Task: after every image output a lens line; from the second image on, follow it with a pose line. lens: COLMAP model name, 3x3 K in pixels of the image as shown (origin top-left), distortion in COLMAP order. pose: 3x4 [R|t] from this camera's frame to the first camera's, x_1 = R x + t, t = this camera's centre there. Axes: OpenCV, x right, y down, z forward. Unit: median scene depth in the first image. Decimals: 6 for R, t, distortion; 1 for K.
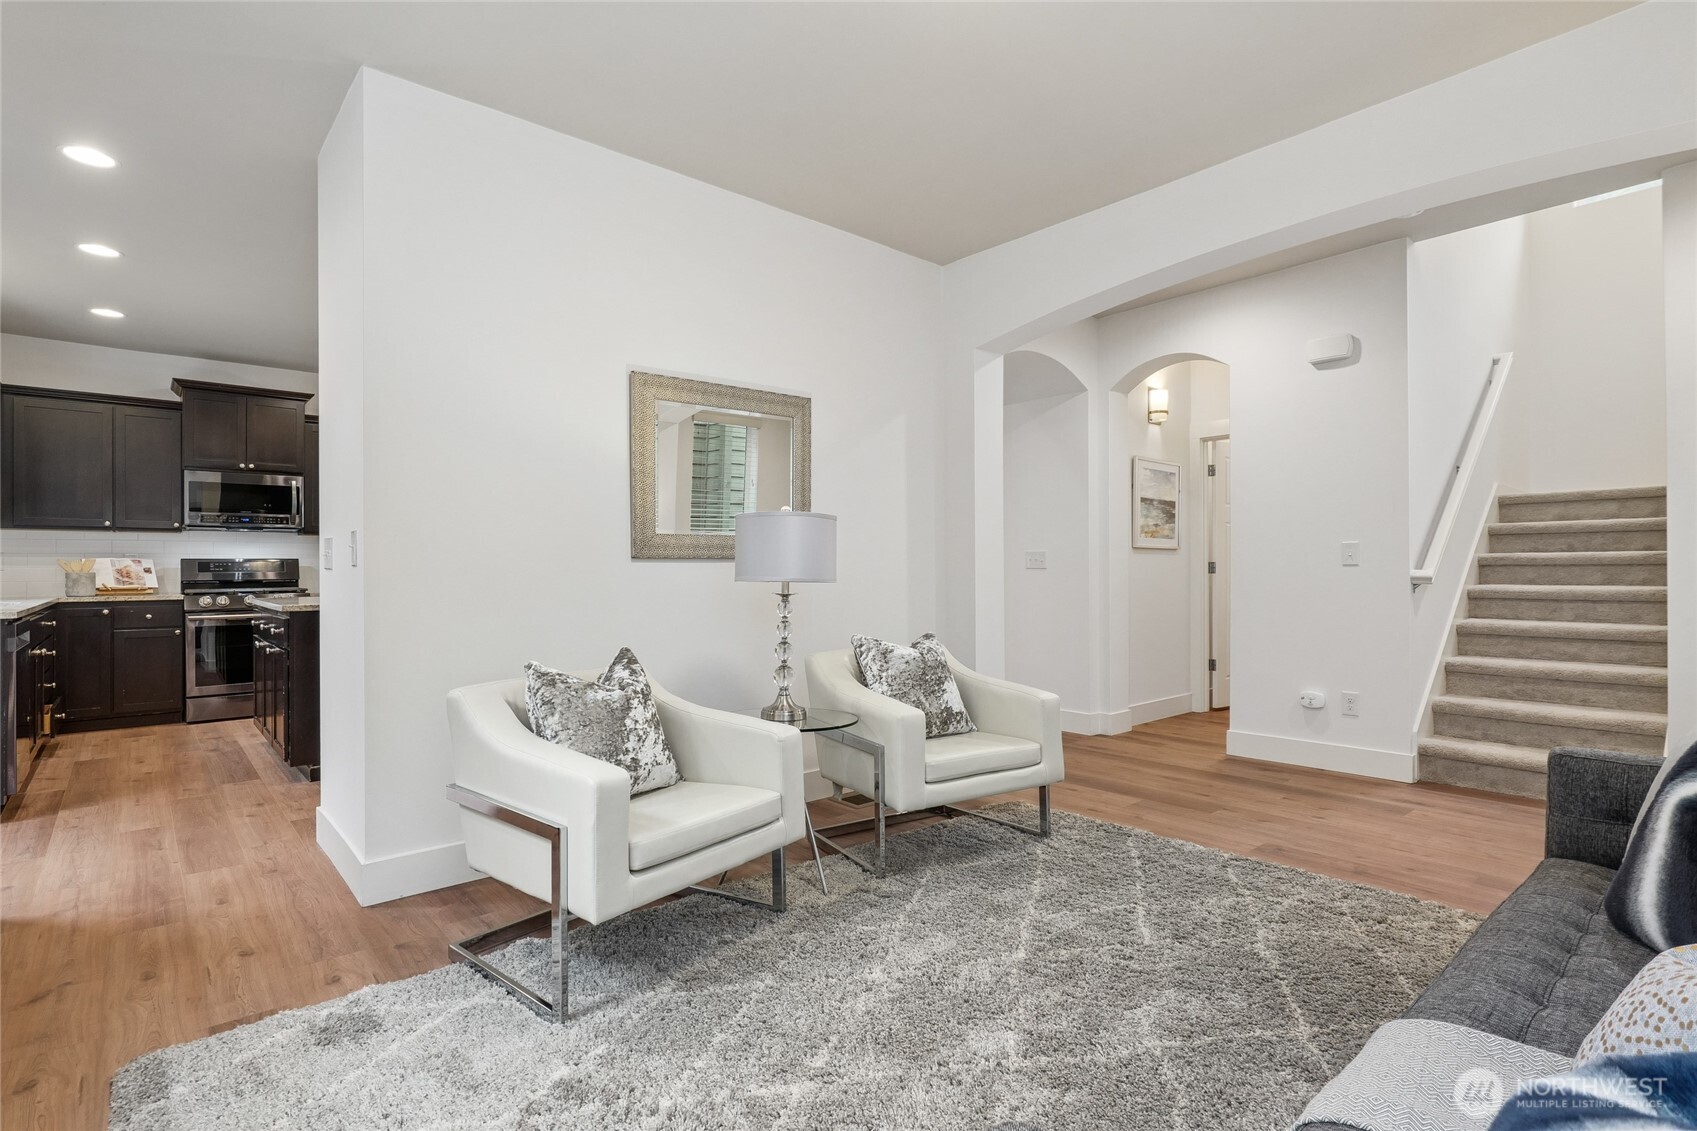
lens RADIAL K [[829.6, 0, 851.1], [0, 829.6, 568.8], [0, 0, 1]] dist [0.000935, 0.000542]
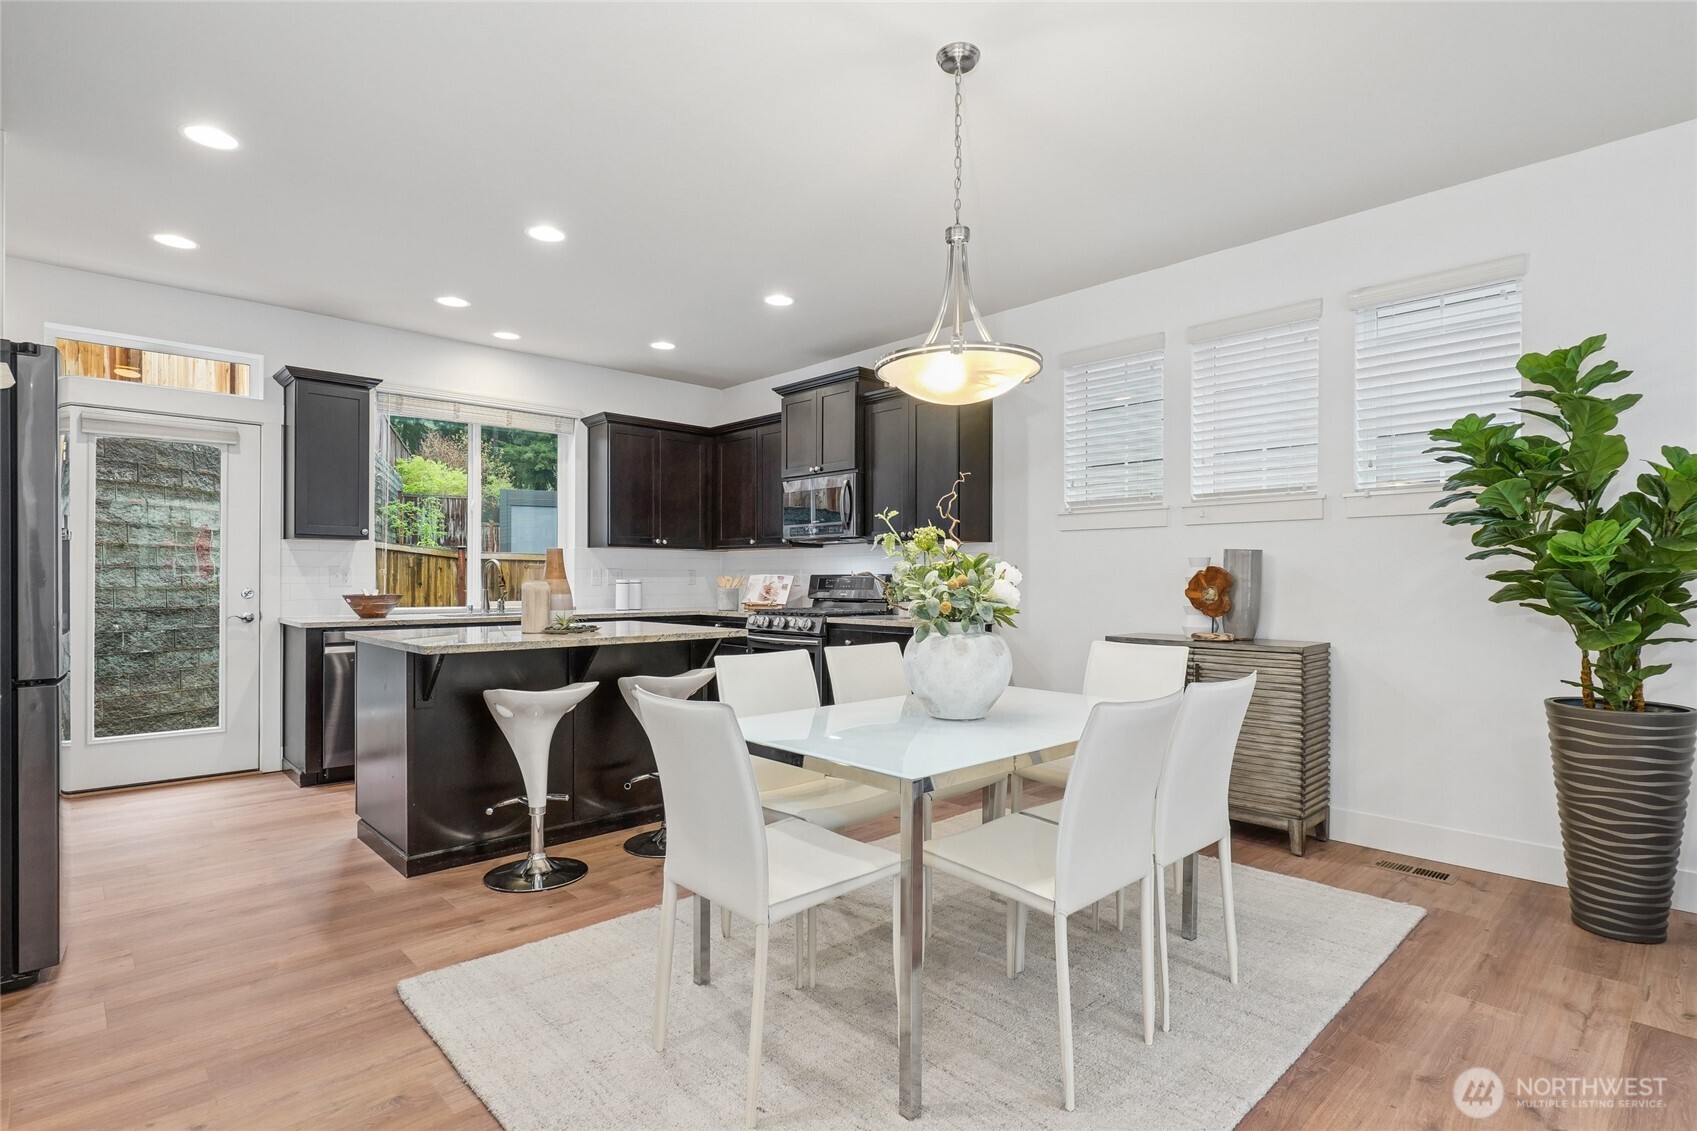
lens RADIAL K [[843.7, 0, 851.2], [0, 843.7, 584.0], [0, 0, 1]] dist [-0.005308, -0.000322]
pose [[0.041769, 0.011953, -0.999056, 0.180481], [-0.002016, 0.999927, 0.011879, -0.014084], [0.999125, 0.001518, 0.041790, 1.075402]]
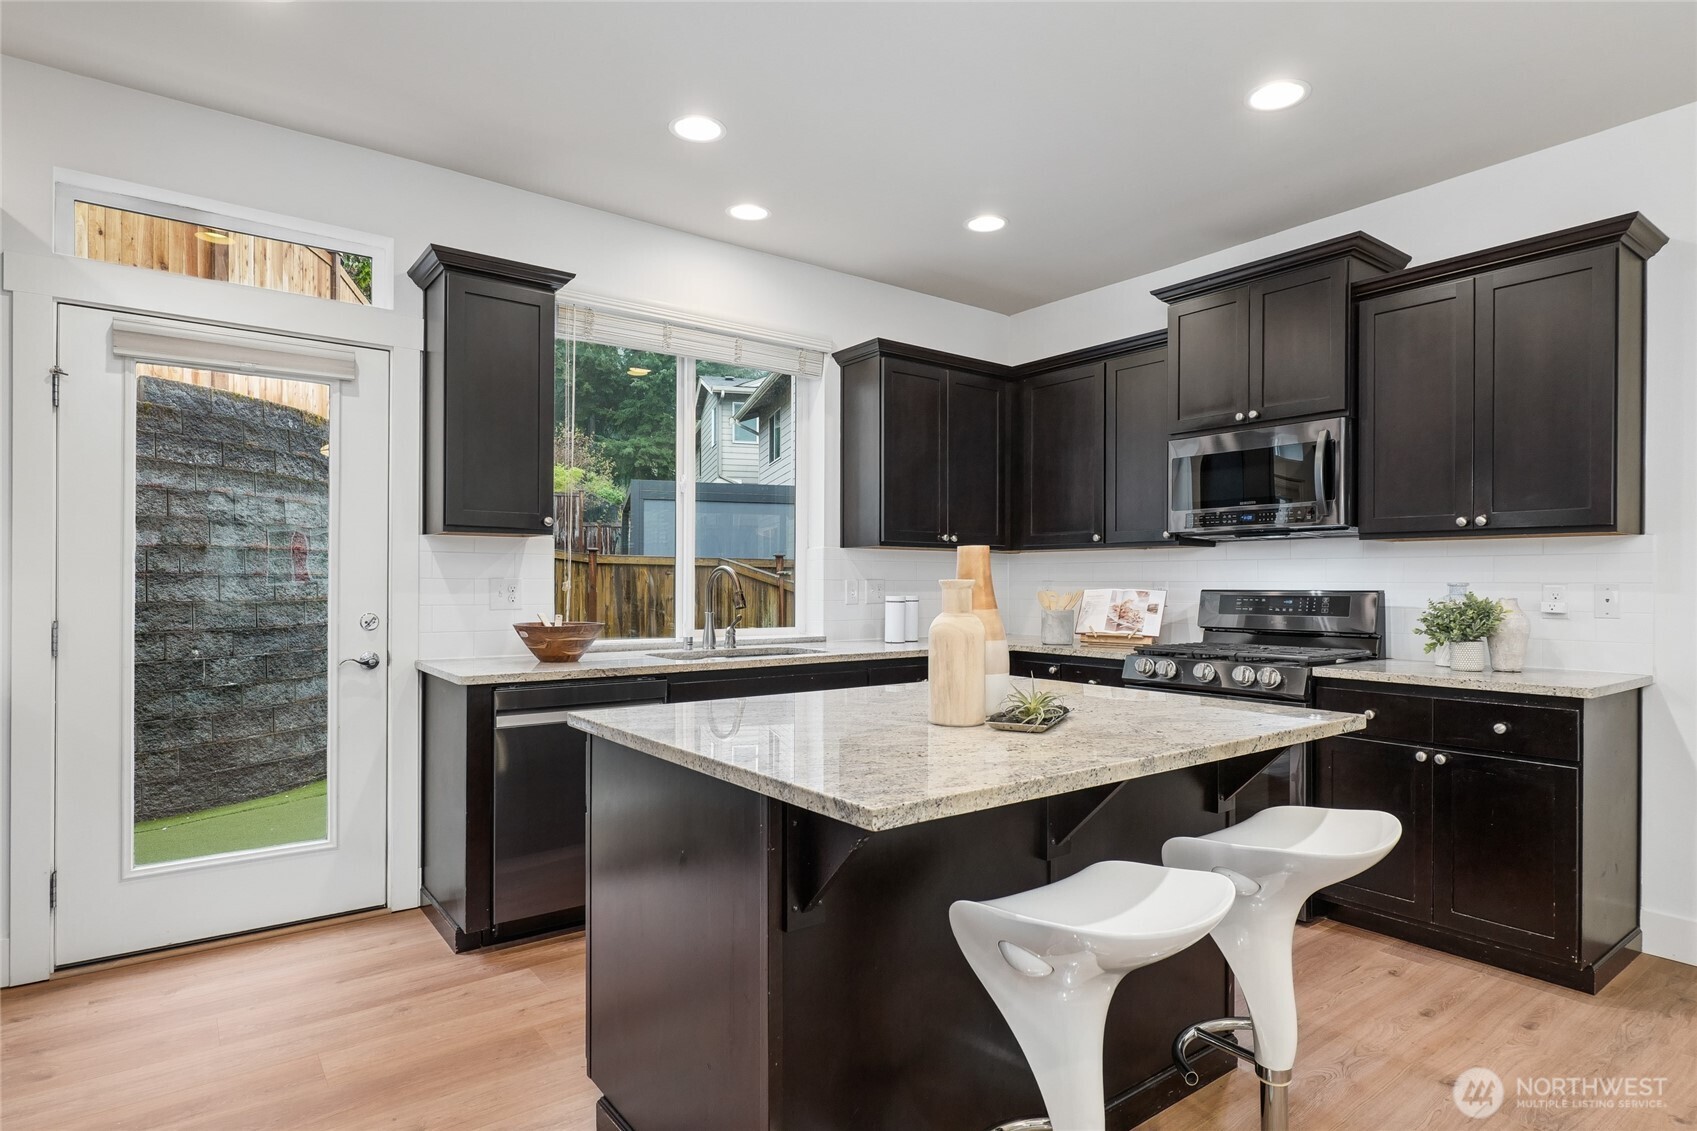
lens RADIAL K [[908.2, 0, 849.0], [0, 908.2, 589.6], [0, 0, 1]] dist [0.001423, 0.000059]
pose [[-0.070062, 0.012483, -0.997465, -0.140657], [-0.002243, 0.999917, 0.012671, -0.021325], [0.997540, 0.003125, -0.070028, 0.846045]]
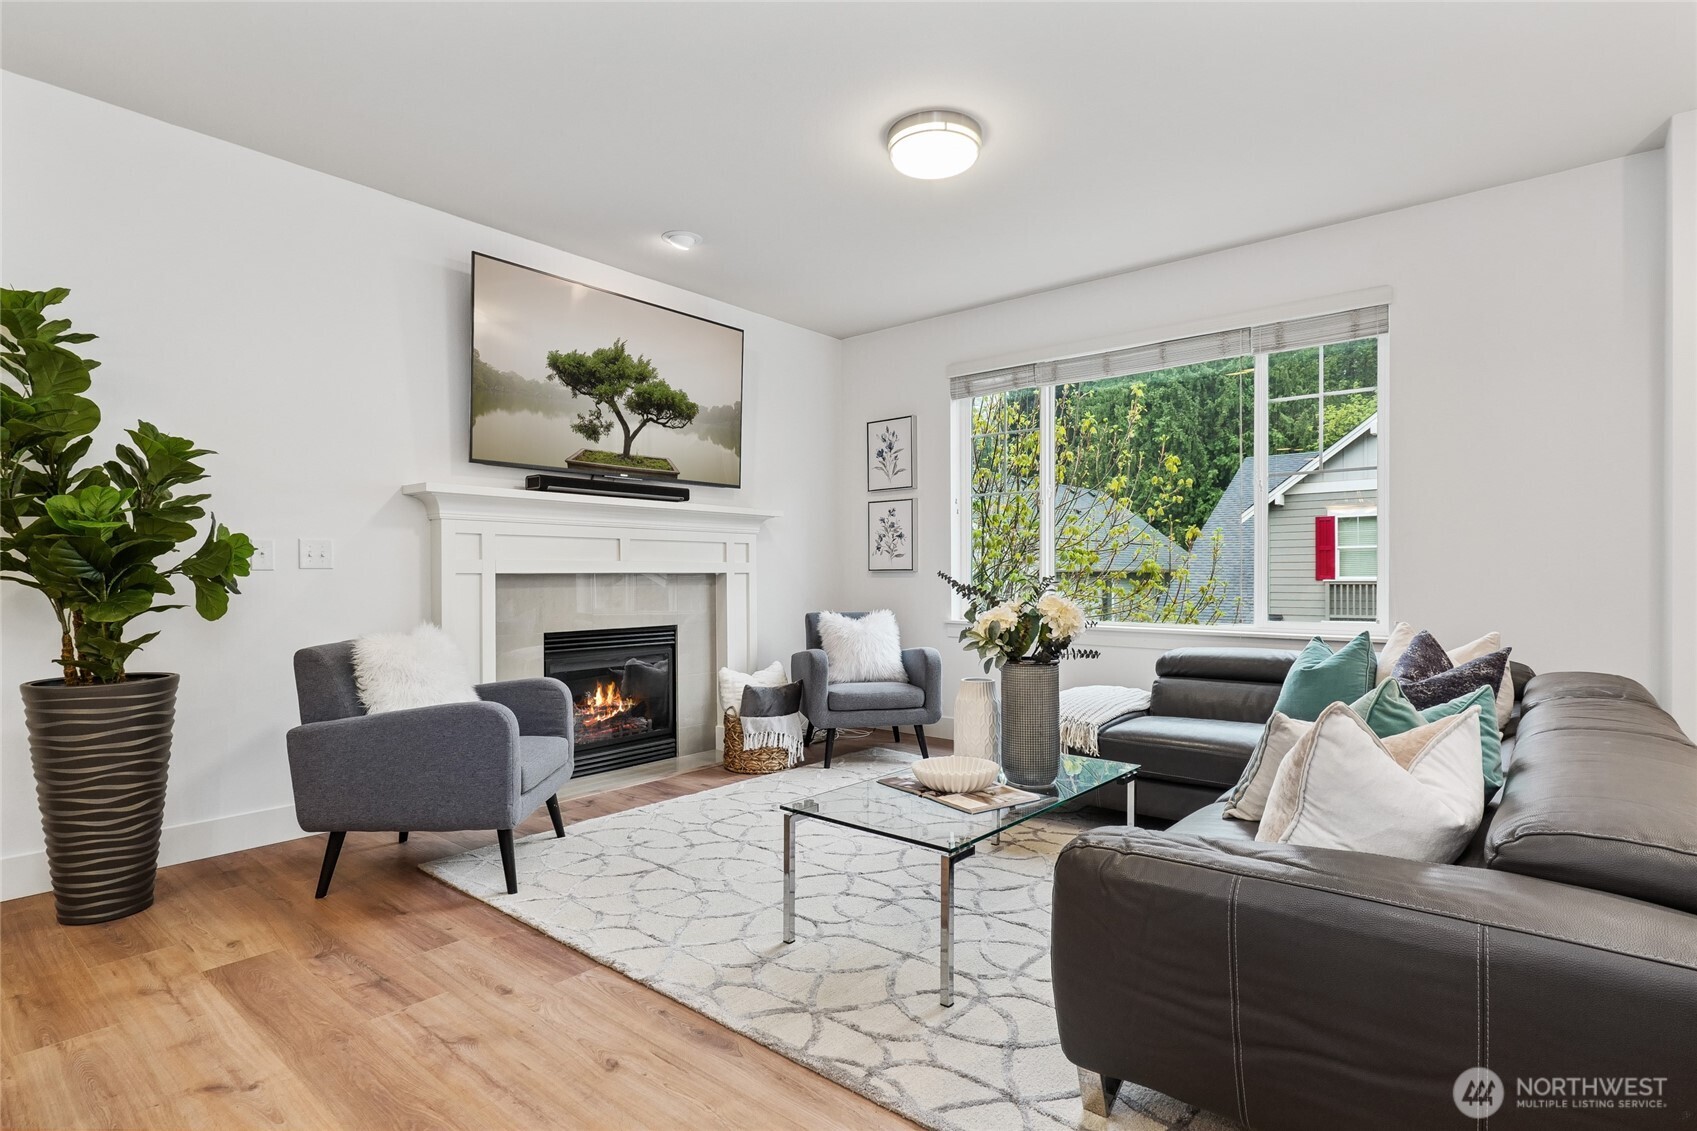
lens RADIAL K [[848.4, 0, 841.8], [0, 848.4, 578.2], [0, 0, 1]] dist [-0.003181, -0.000546]
pose [[0.988669, 0.000513, 0.150113, 0.056121], [-0.000909, 0.999996, 0.002572, 0.002195], [-0.150111, -0.002679, 0.988666, 1.011501]]
